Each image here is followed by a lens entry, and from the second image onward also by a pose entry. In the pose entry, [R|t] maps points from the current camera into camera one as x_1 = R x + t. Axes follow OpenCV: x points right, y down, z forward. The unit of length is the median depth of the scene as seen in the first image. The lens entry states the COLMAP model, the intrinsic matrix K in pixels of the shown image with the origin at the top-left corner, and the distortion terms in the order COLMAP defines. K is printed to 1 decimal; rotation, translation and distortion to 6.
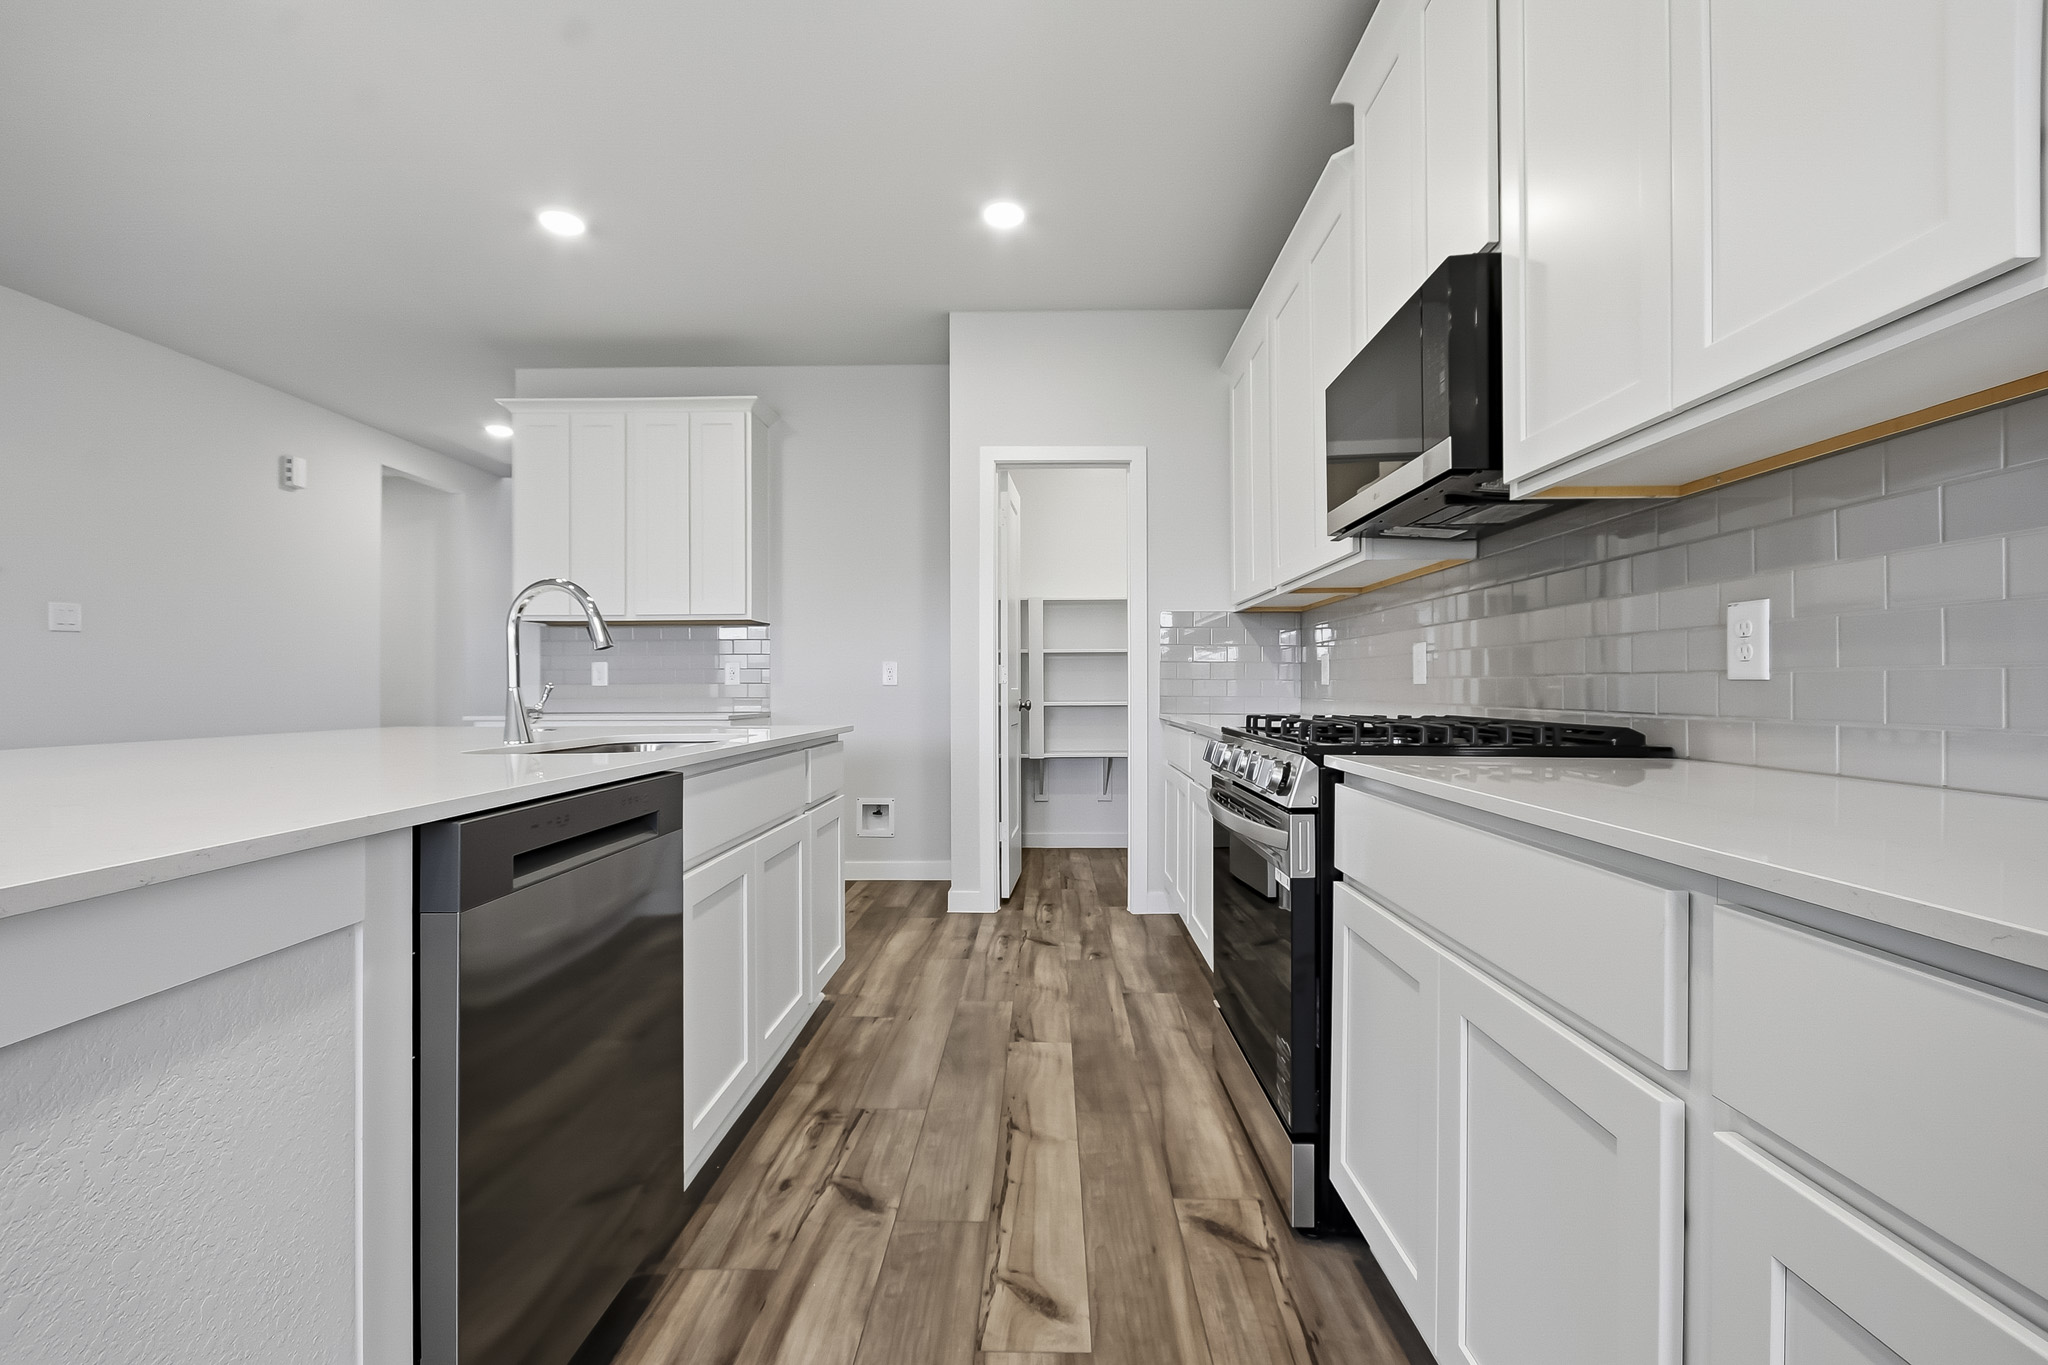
lens RADIAL K [[925.2, 0, 1019.3], [0, 925.2, 683.6], [0, 0, 1]] dist [-0.001996, -0.000309]
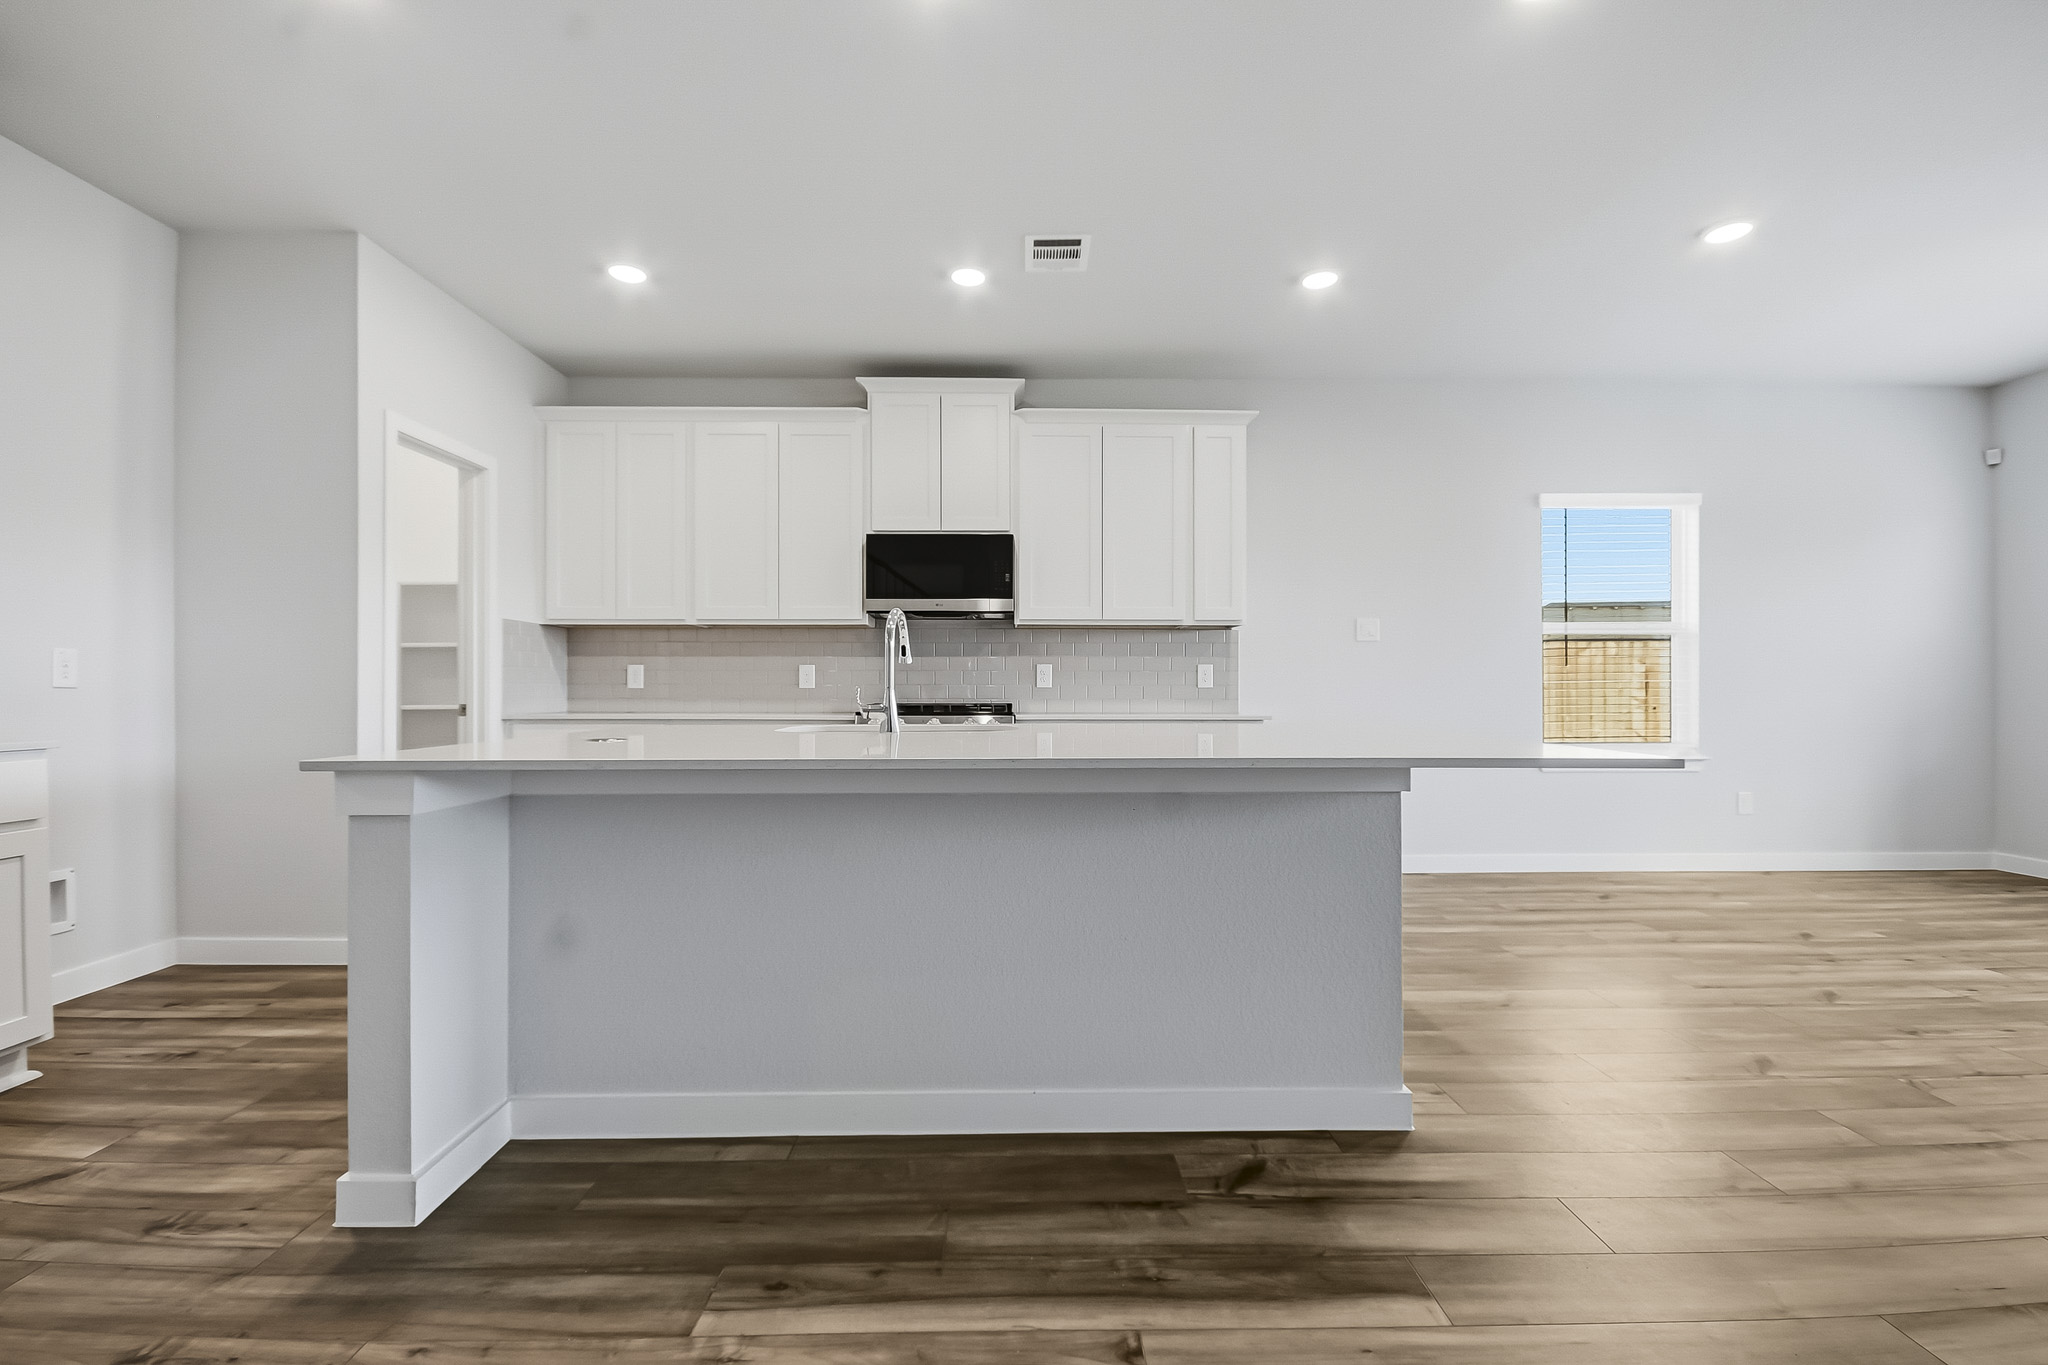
lens RADIAL K [[925.3, 0, 1034.8], [0, 925.3, 646.5], [0, 0, 1]] dist [0.020452, -0.018734]
pose [[-0.056343, 0.047677, 0.997272, -1.765858], [-0.003893, 0.998841, -0.047972, 0.004927], [-0.998404, -0.006586, -0.056092, 0.842467]]
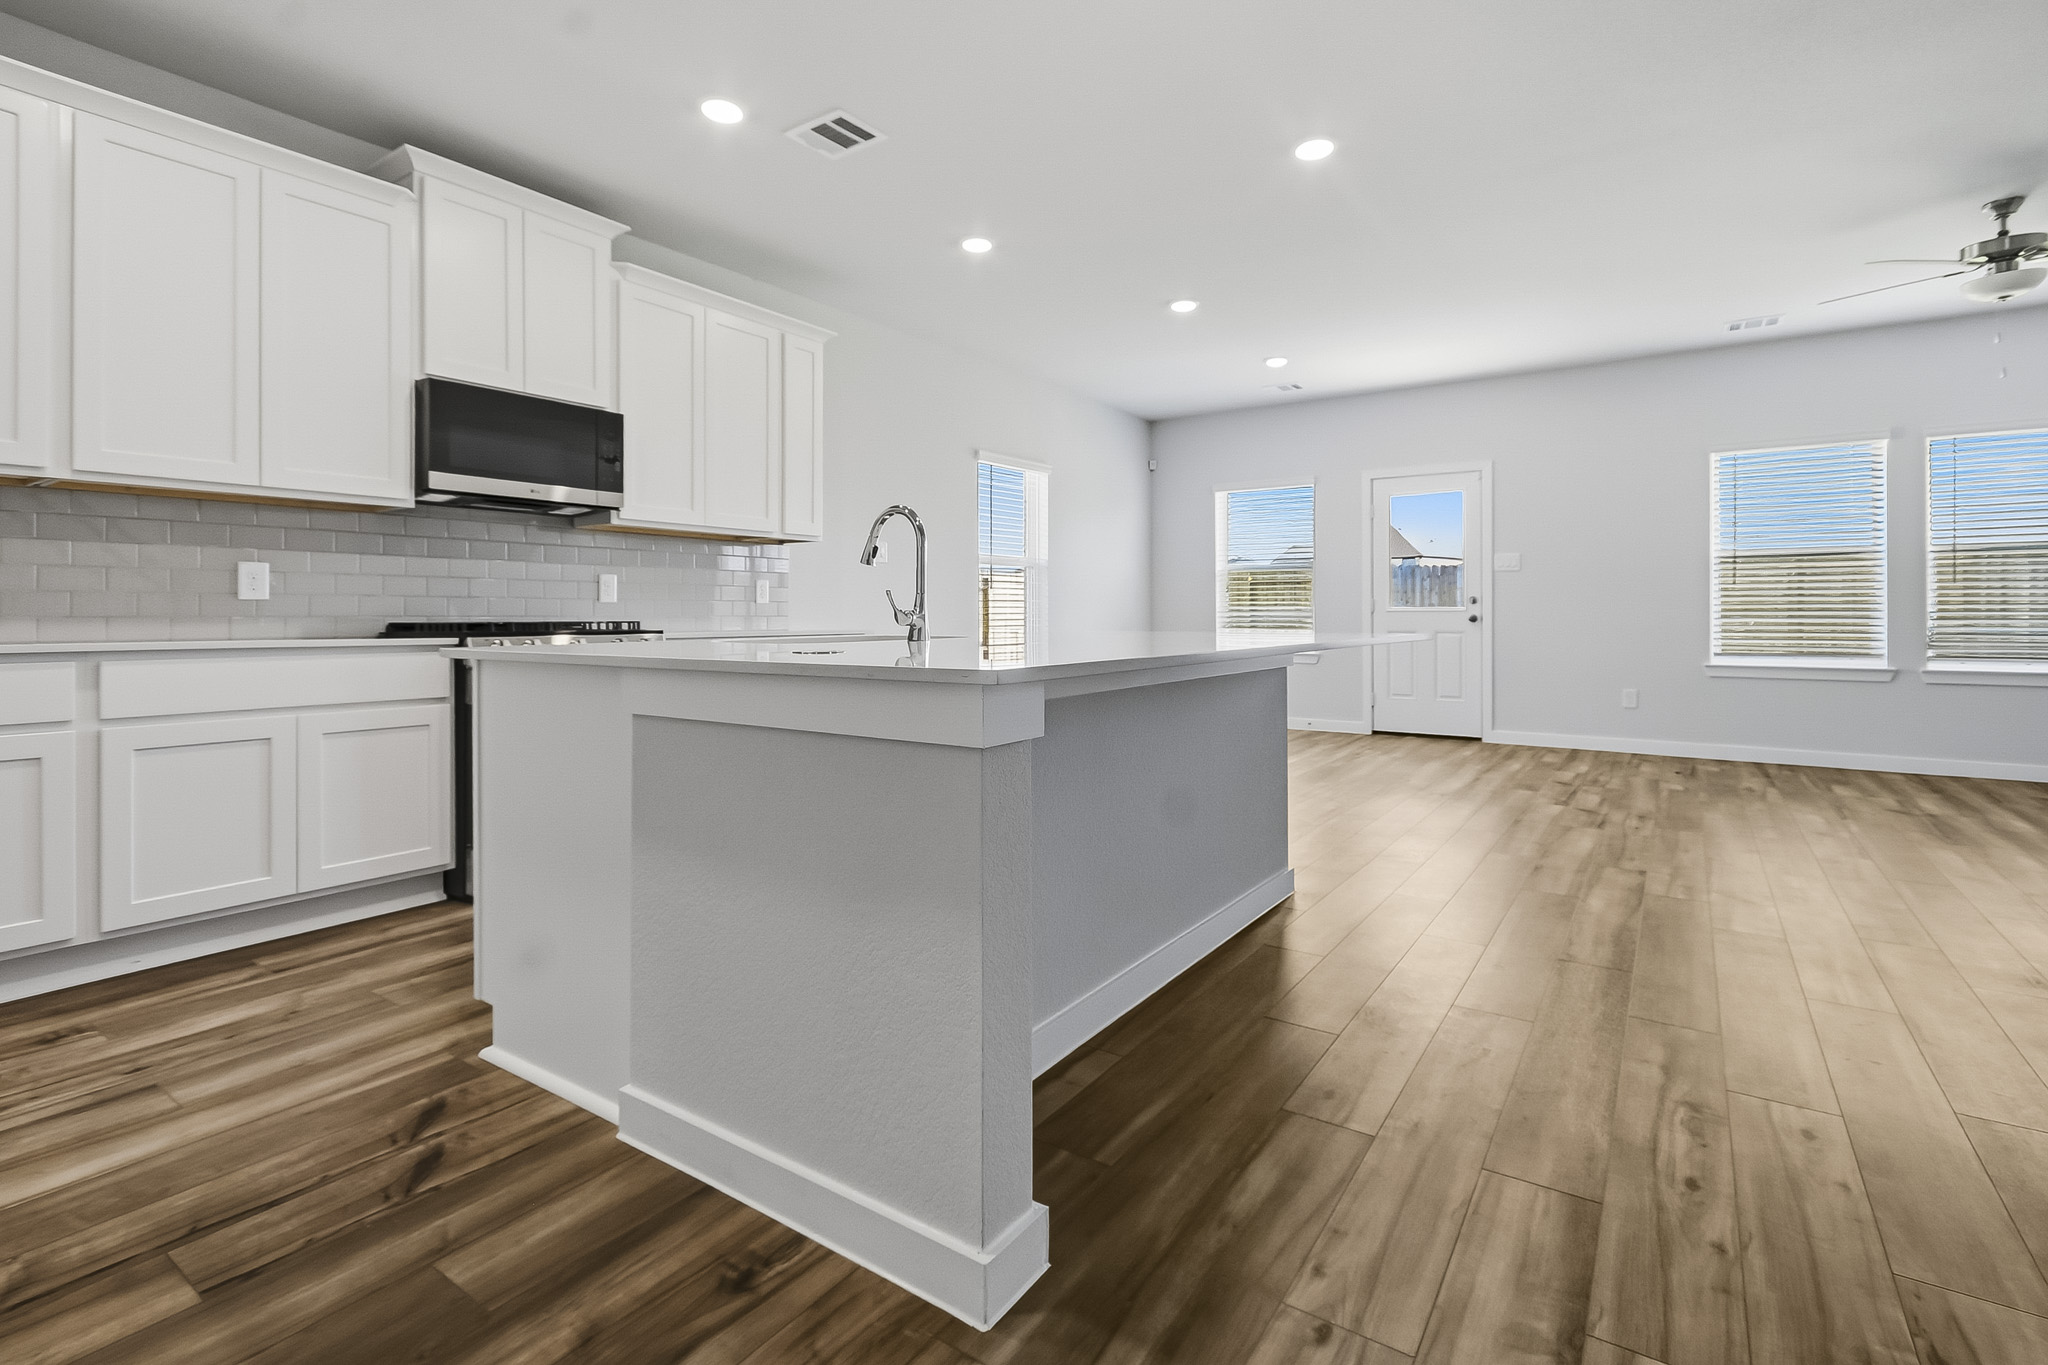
lens RADIAL K [[948.2, 0, 1031.6], [0, 948.2, 615.7], [0, 0, 1]] dist [-0.003340, -0.000226]
pose [[-0.843555, -0.007405, 0.536991, -1.264437], [-0.006414, 0.999973, 0.003713, 0.012114], [-0.537004, -0.000313, -0.843580, 1.872410]]
